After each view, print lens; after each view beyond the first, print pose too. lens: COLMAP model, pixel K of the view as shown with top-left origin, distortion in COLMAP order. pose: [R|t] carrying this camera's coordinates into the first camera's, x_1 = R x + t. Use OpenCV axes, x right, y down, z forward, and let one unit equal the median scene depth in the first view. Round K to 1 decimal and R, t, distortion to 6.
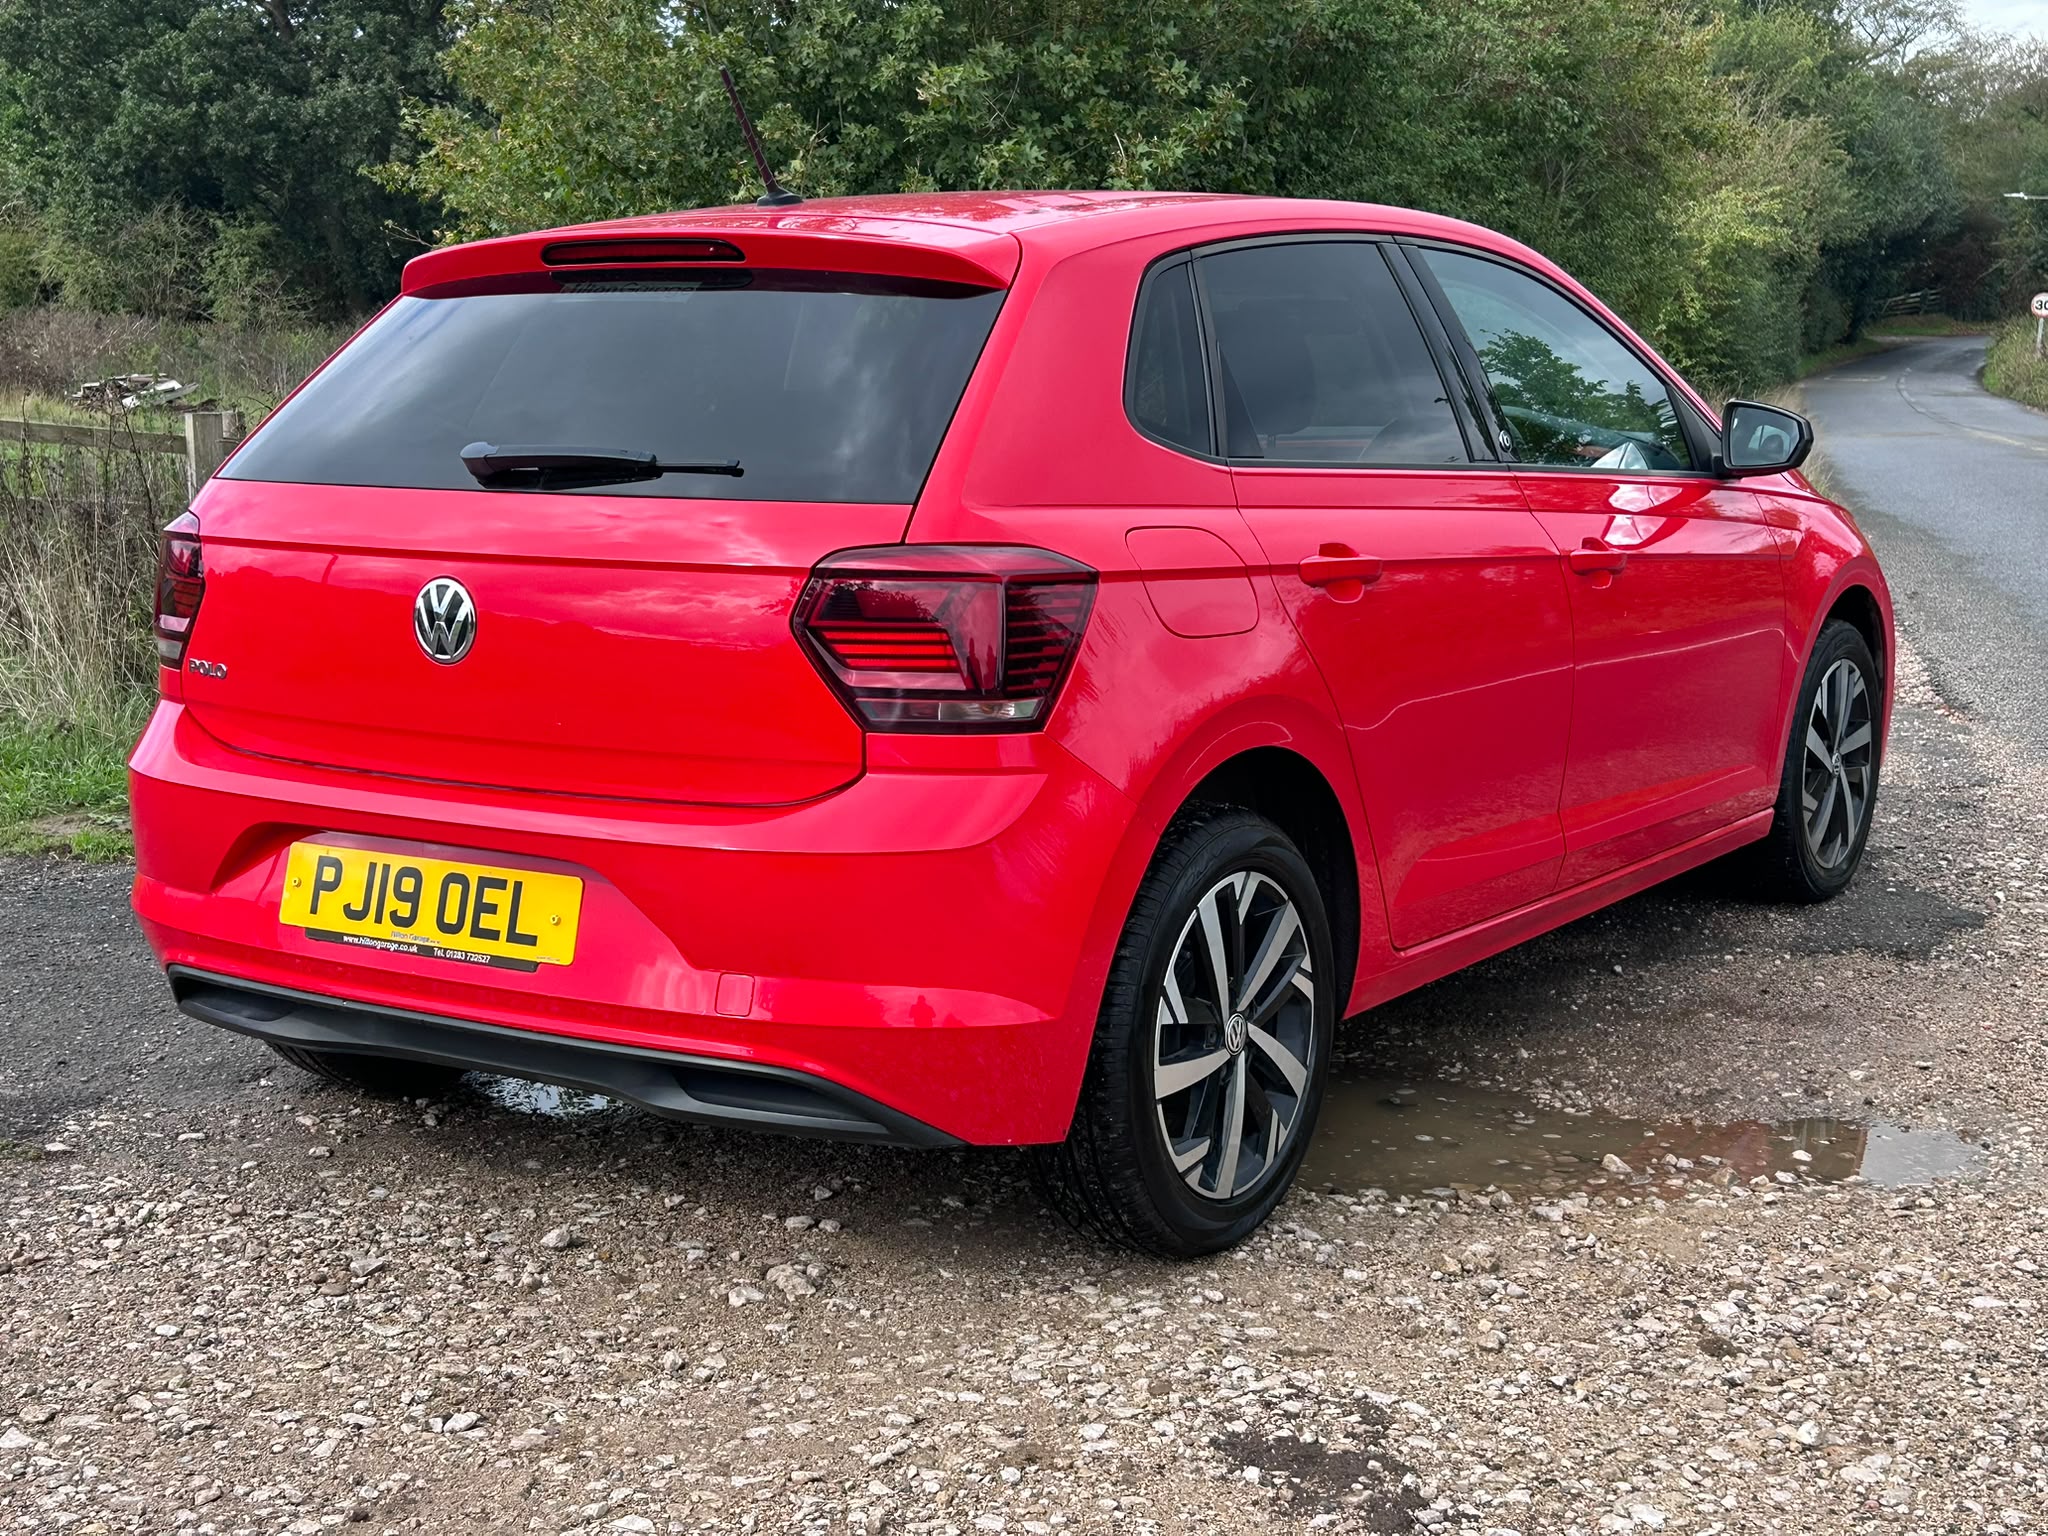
lens RADIAL K [[3068.0, 0, 1024.0], [0, 3068.0, 768.0], [0, 0, 1]] dist [0.290215, -1.291865]
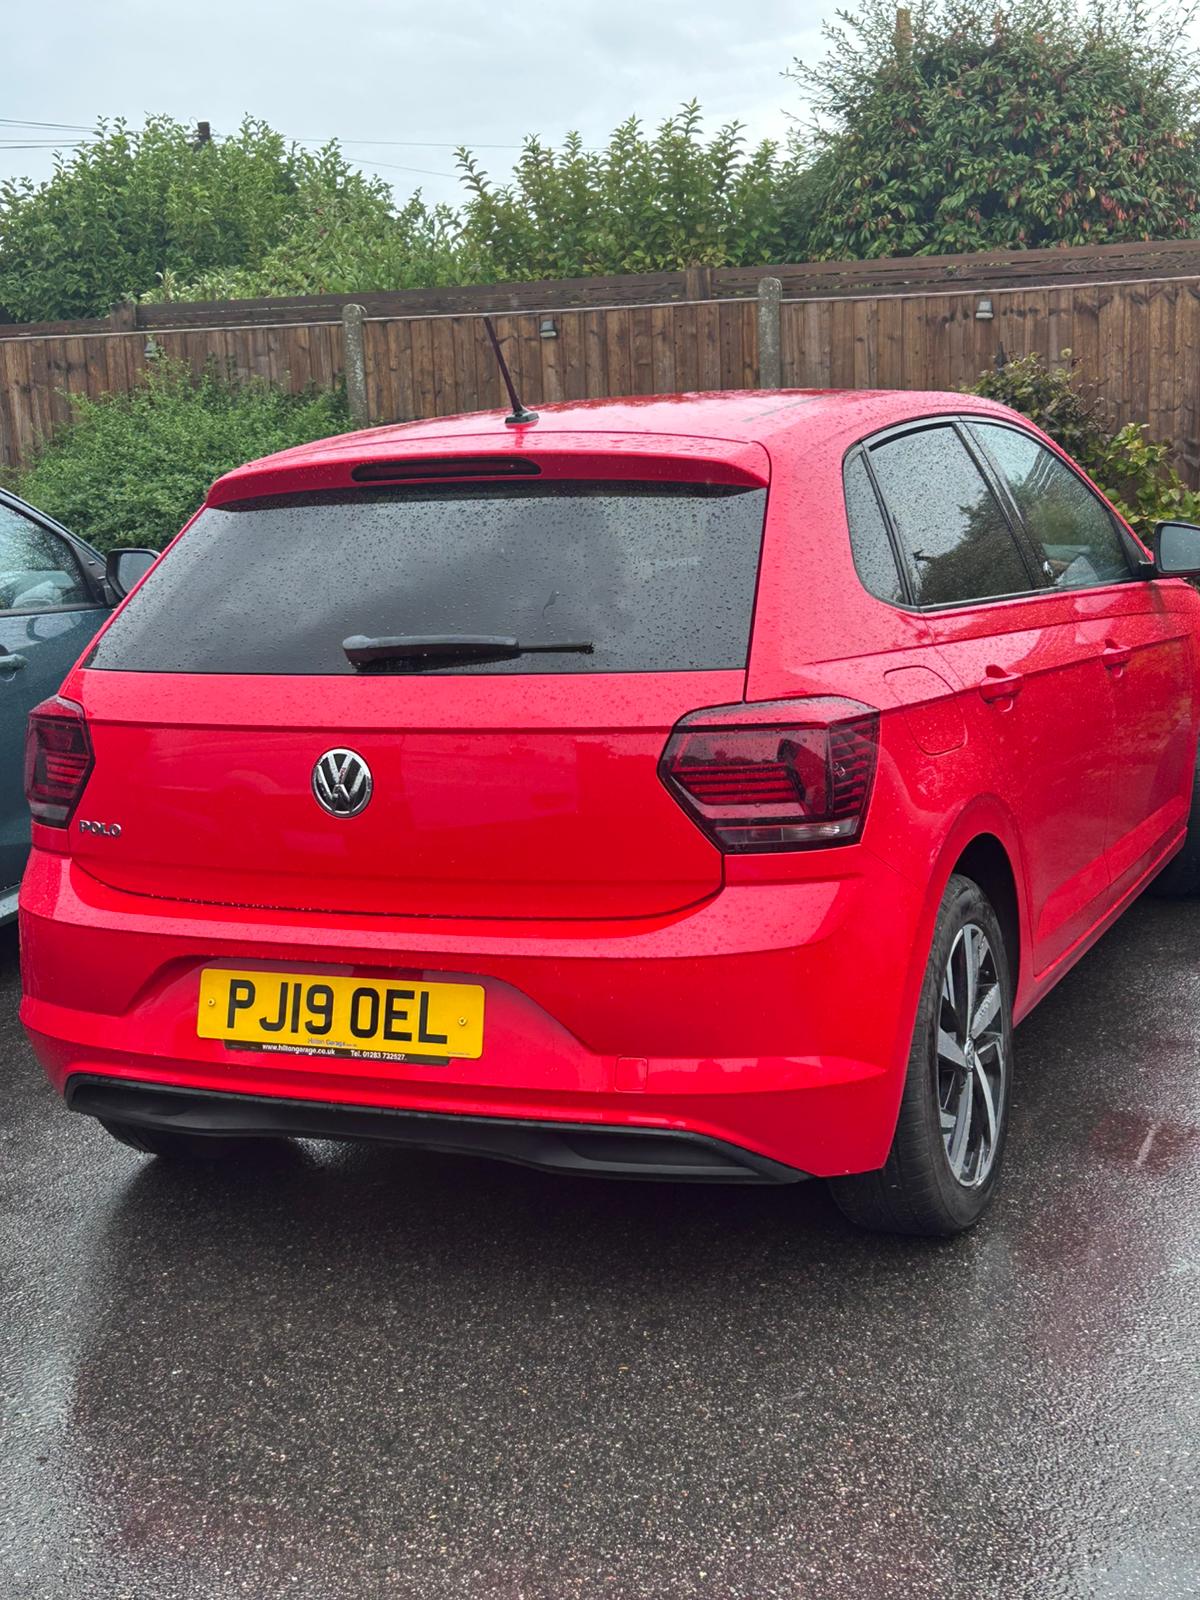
lens RADIAL K [[2396.9, 0, 603.4], [0, 2396.9, 750.2], [0, 0, 1]] dist [0.290215, -1.291865]
pose [[0.985969, -0.065277, 0.153633, -0.231273], [0.066121, 0.997812, -0.000379, -0.053306], [-0.153272, 0.010532, 0.988128, 0.041994]]
